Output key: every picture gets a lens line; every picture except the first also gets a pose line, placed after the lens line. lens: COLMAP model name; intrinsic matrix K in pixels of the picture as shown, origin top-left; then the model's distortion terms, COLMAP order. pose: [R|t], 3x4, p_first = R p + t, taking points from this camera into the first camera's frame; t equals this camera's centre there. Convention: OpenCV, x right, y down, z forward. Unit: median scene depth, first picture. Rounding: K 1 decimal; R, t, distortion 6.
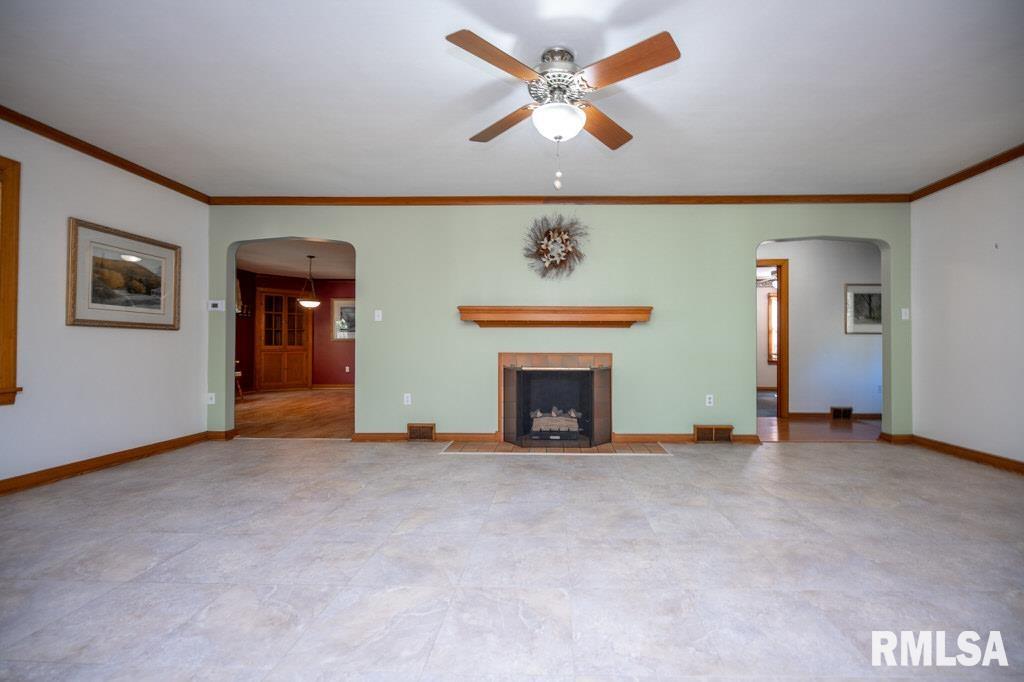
lens RADIAL K [[425.3, 0, 539.1], [0, 425.3, 339.3], [0, 0, 1]] dist [-0.002151, -0.000057]
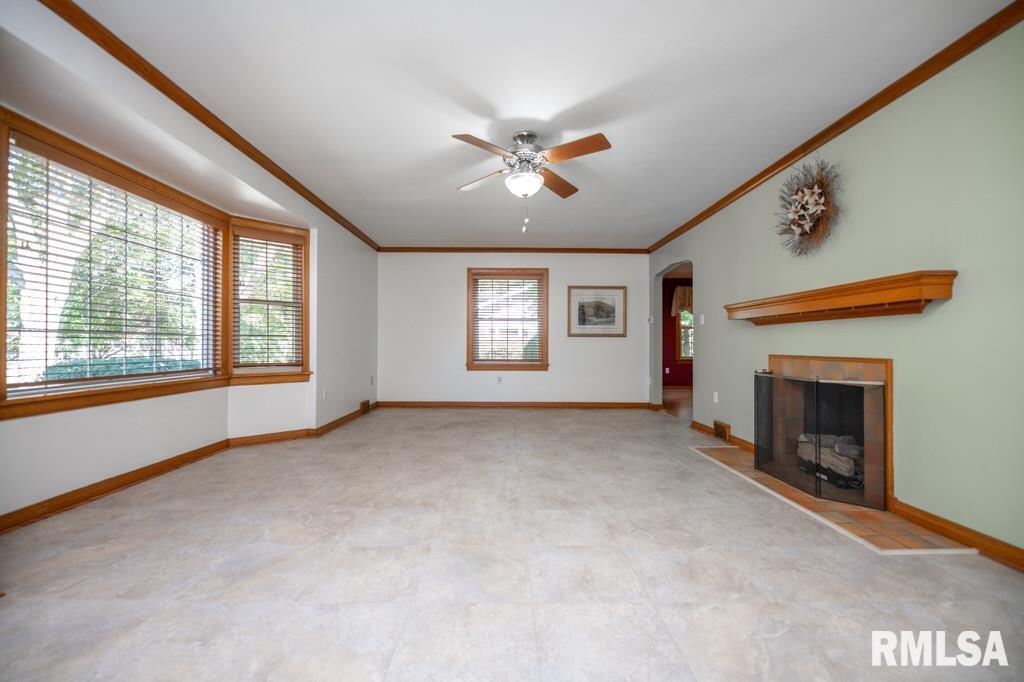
lens RADIAL K [[414.1, 0, 512.5], [0, 414.1, 337.5], [0, 0, 1]] dist [-0.004285, -0.000518]
pose [[0.059071, -0.020986, -0.998033, 0.719839], [0.011357, 0.999728, -0.020349, 0.008103], [0.998189, -0.010133, 0.059293, 0.459041]]
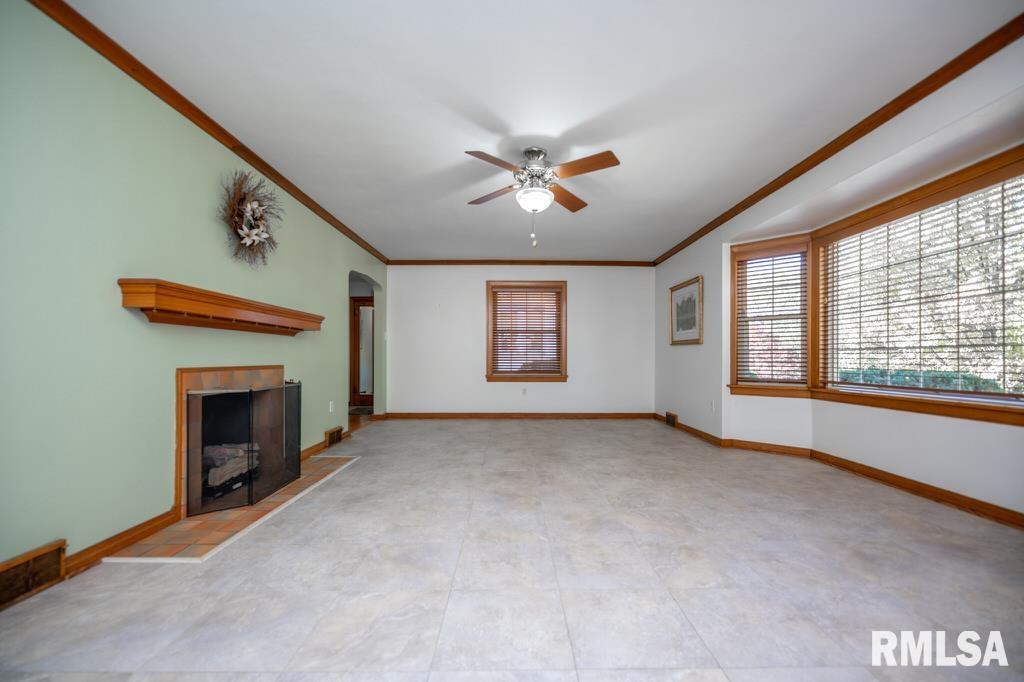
lens RADIAL K [[433.0, 0, 509.2], [0, 433.0, 357.1], [0, 0, 1]] dist [-0.001161, -0.000247]
pose [[-0.040331, -0.000765, 0.999186, -0.725087], [-0.017911, 0.999840, 0.000043, 0.008359], [-0.999026, -0.017894, -0.040338, 0.595616]]
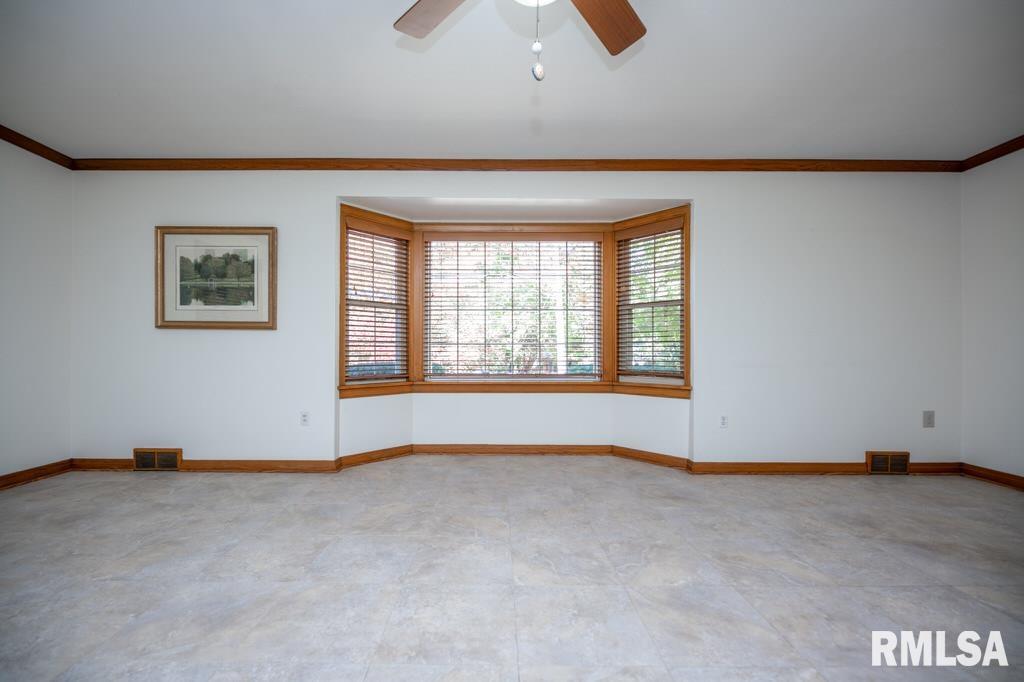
lens RADIAL K [[422.4, 0, 504.4], [0, 422.4, 350.4], [0, 0, 1]] dist [-0.010581, -0.000104]
pose [[-0.998658, -0.006515, -0.051373, 0.060340], [-0.005363, 0.999732, -0.022530, 0.016256], [0.051506, -0.022224, -0.998425, 0.816689]]
